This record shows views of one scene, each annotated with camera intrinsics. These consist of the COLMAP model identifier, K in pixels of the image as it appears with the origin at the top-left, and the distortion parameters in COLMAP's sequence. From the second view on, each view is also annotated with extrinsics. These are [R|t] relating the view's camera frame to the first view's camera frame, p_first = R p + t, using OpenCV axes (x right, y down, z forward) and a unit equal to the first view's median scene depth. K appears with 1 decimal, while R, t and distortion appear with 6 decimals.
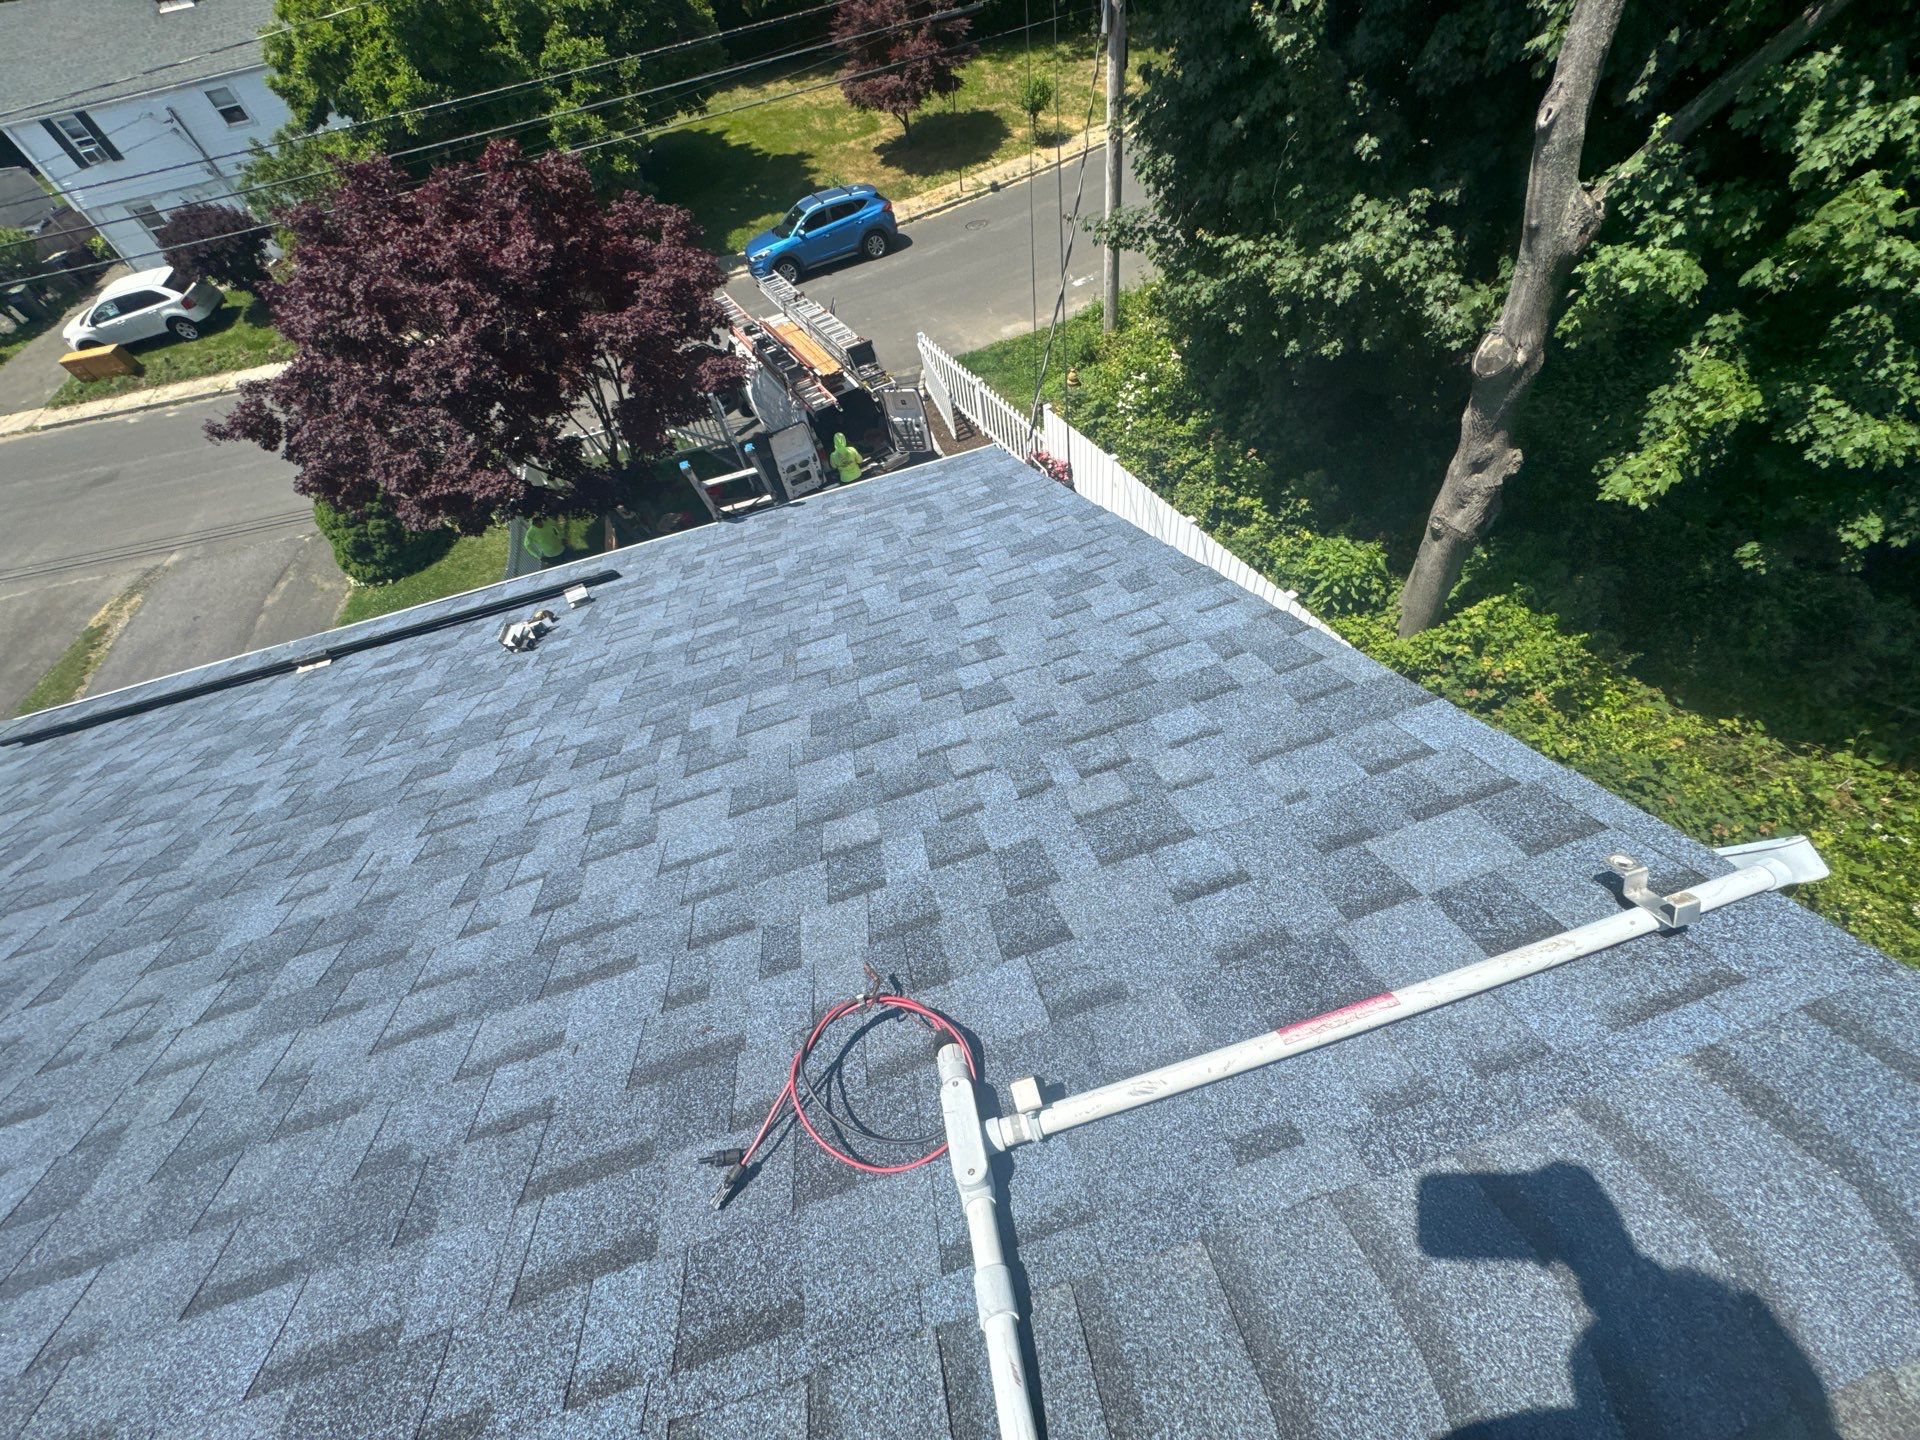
lens RADIAL K [[760.7, 0, 957.8], [0, 760.7, 721.5], [0, 0, 1]] dist [-0.002300, -0.000044]
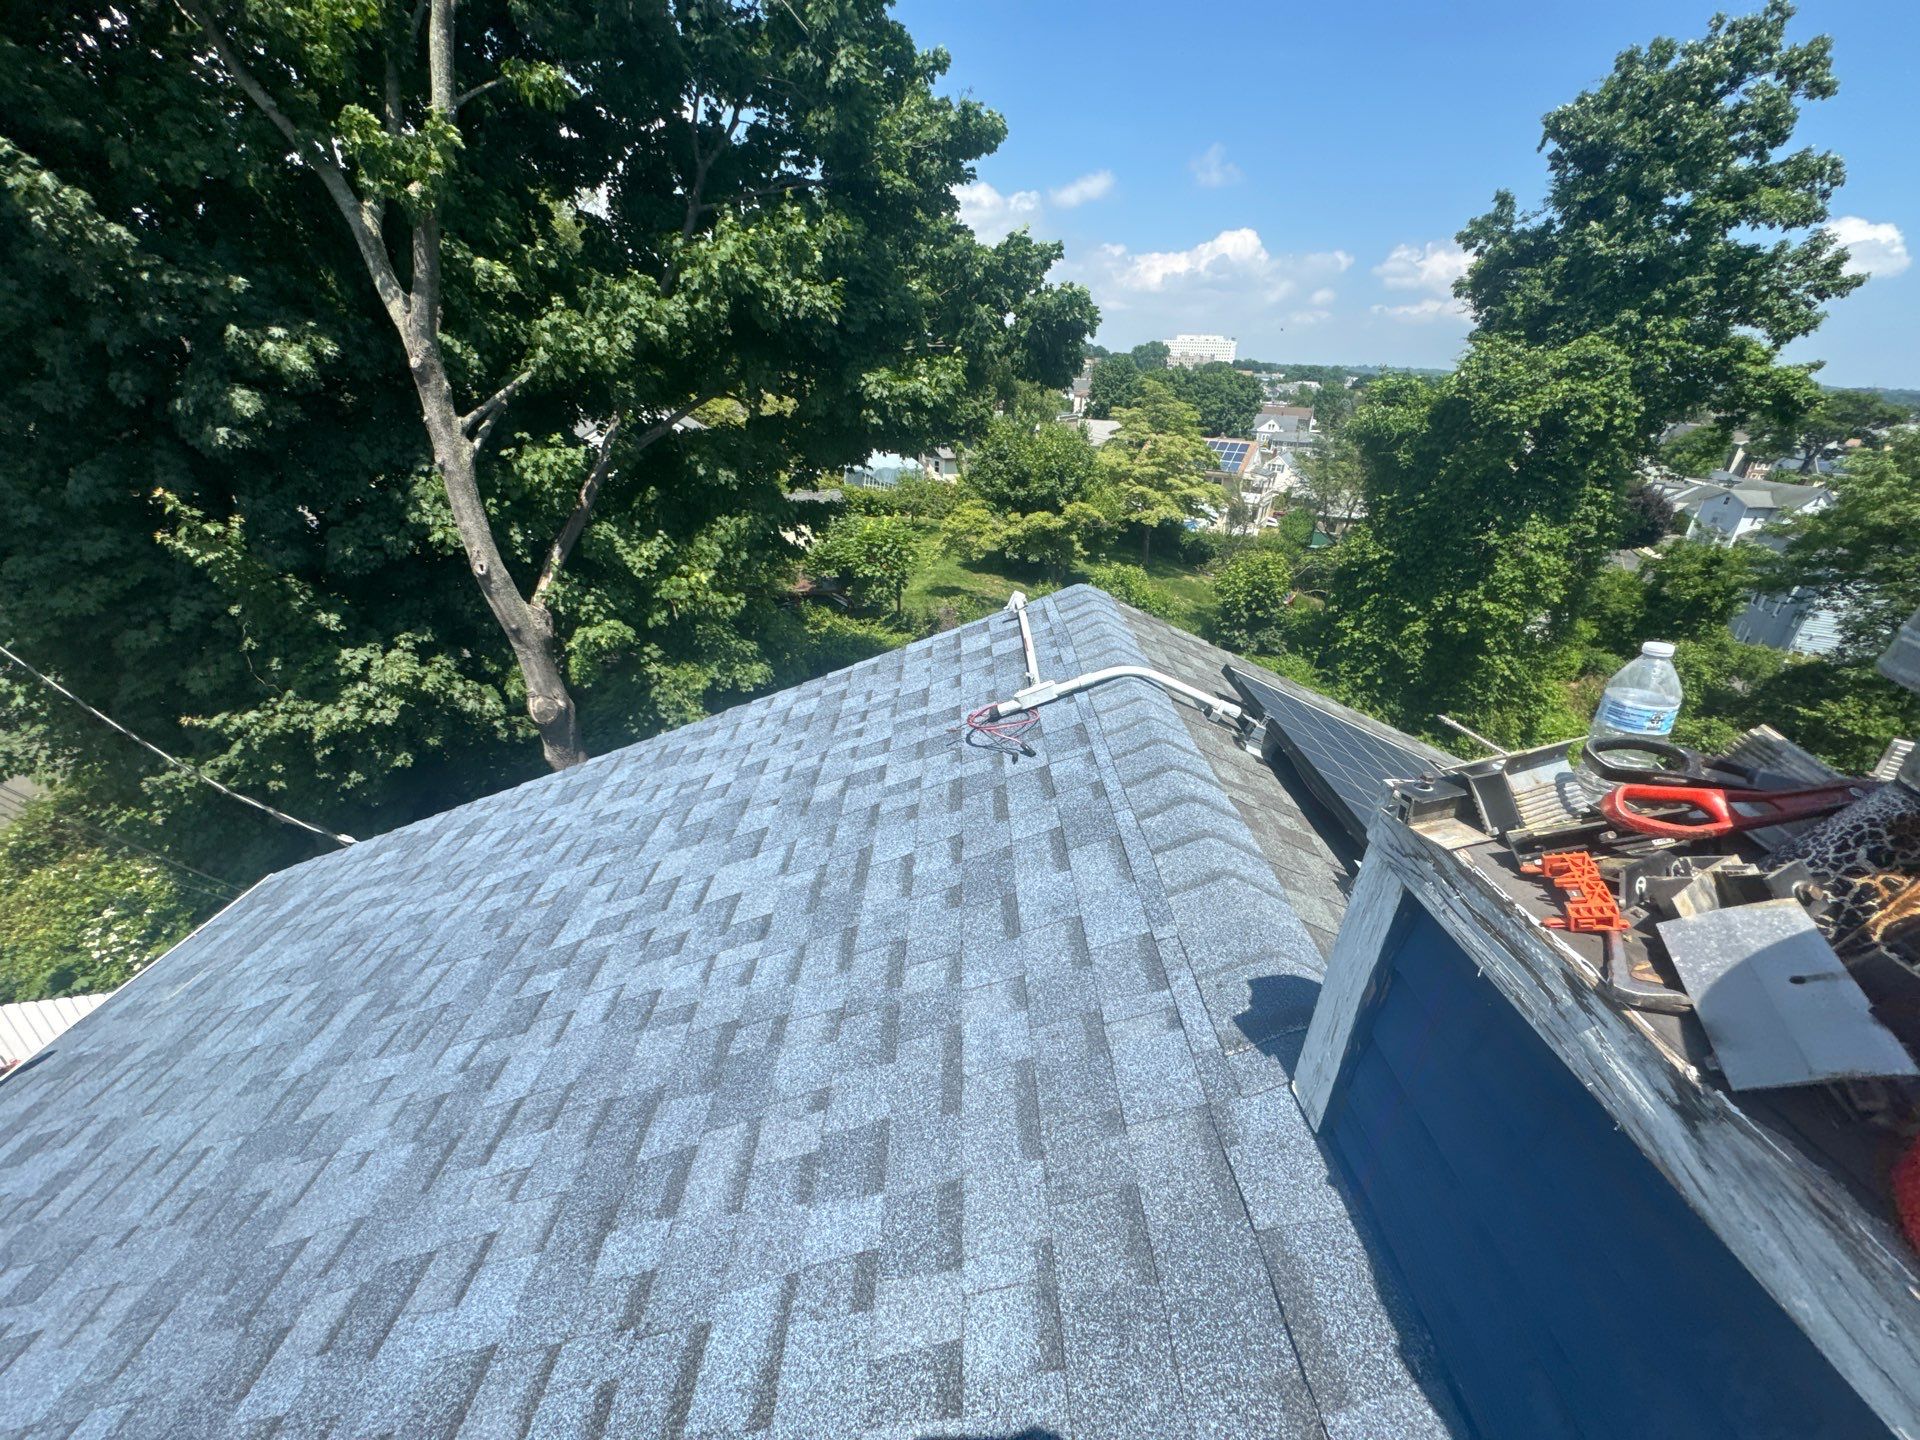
lens RADIAL K [[760.7, 0, 959.4], [0, 760.7, 713.8], [0, 0, 1]] dist [-0.002300, -0.000044]
pose [[0.272527, -0.276169, 0.921661, -0.258002], [0.714384, 0.699752, -0.001561, 0.032779], [-0.644503, 0.658845, 0.387992, 0.016286]]
